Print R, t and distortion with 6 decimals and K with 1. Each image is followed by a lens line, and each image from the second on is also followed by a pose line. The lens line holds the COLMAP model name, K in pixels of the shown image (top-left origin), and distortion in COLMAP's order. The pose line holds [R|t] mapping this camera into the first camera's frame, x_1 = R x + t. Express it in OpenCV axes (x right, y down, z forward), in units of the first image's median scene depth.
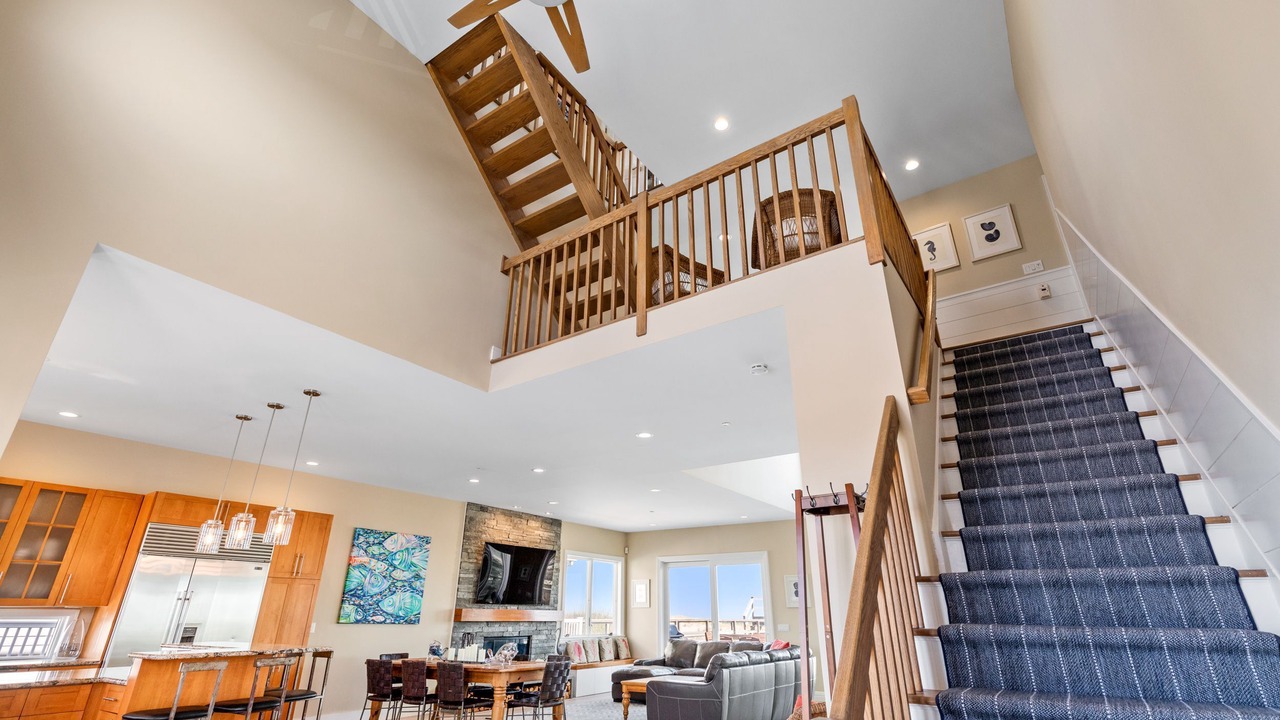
lens RADIAL K [[637.4, 0, 659.3], [0, 637.4, 350.6], [0, 0, 1]] dist [0.010638, -0.001397]
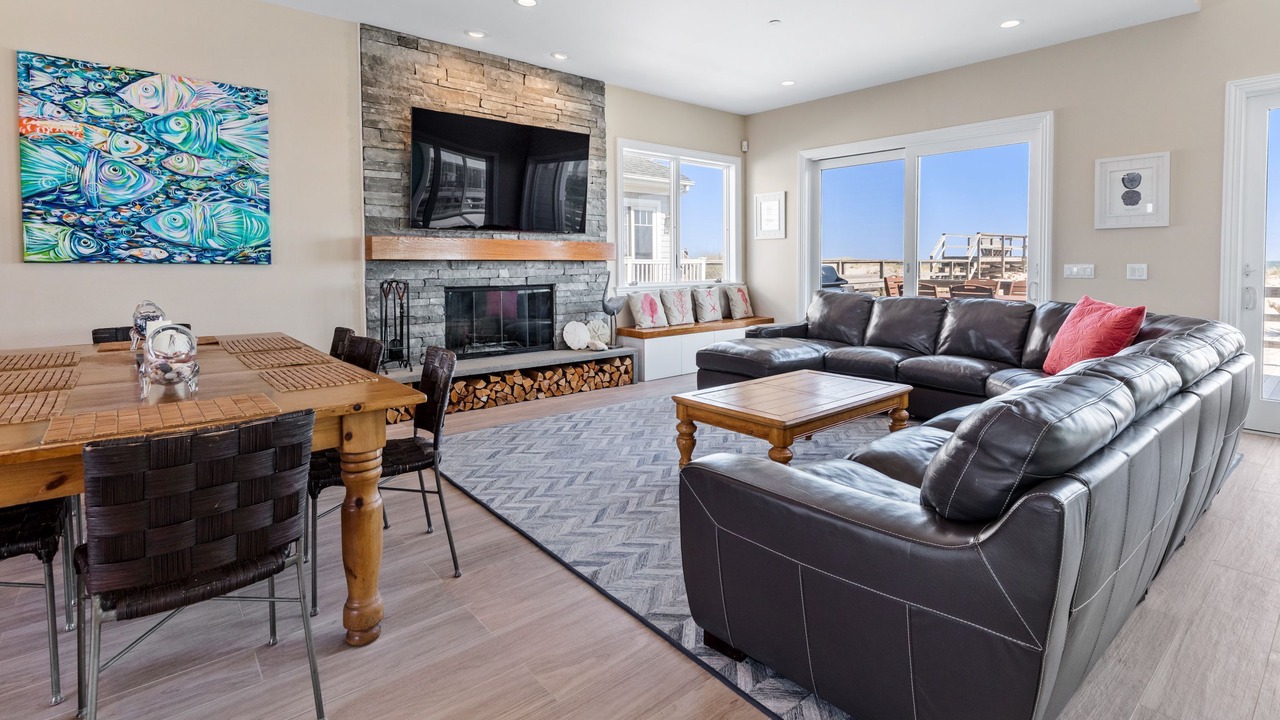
lens RADIAL K [[604.2, 0, 641.1], [0, 604.2, 302.3], [0, 0, 1]] dist [0.009314, -0.000306]
pose [[0.955045, 0.013359, -0.296160, 0.033273], [0.120212, 0.895720, 0.428059, 0.306316], [0.270995, -0.444418, 0.853847, 0.707834]]
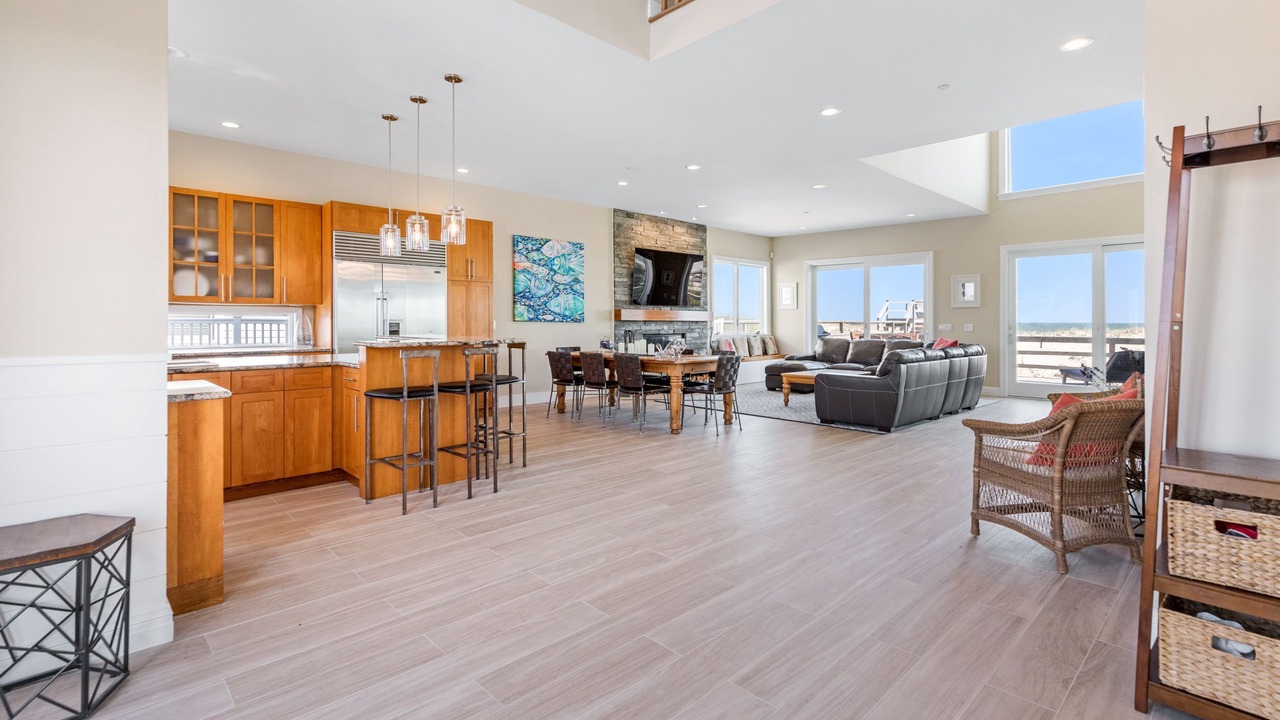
lens RADIAL K [[637.4, 0, 659.3], [0, 637.4, 350.6], [0, 0, 1]] dist [0.010638, -0.001397]
pose [[0.982187, 0.010251, -0.187629, -0.055256], [0.071206, 0.903739, 0.422121, 0.031597], [0.173895, -0.427961, 0.886910, 0.061296]]
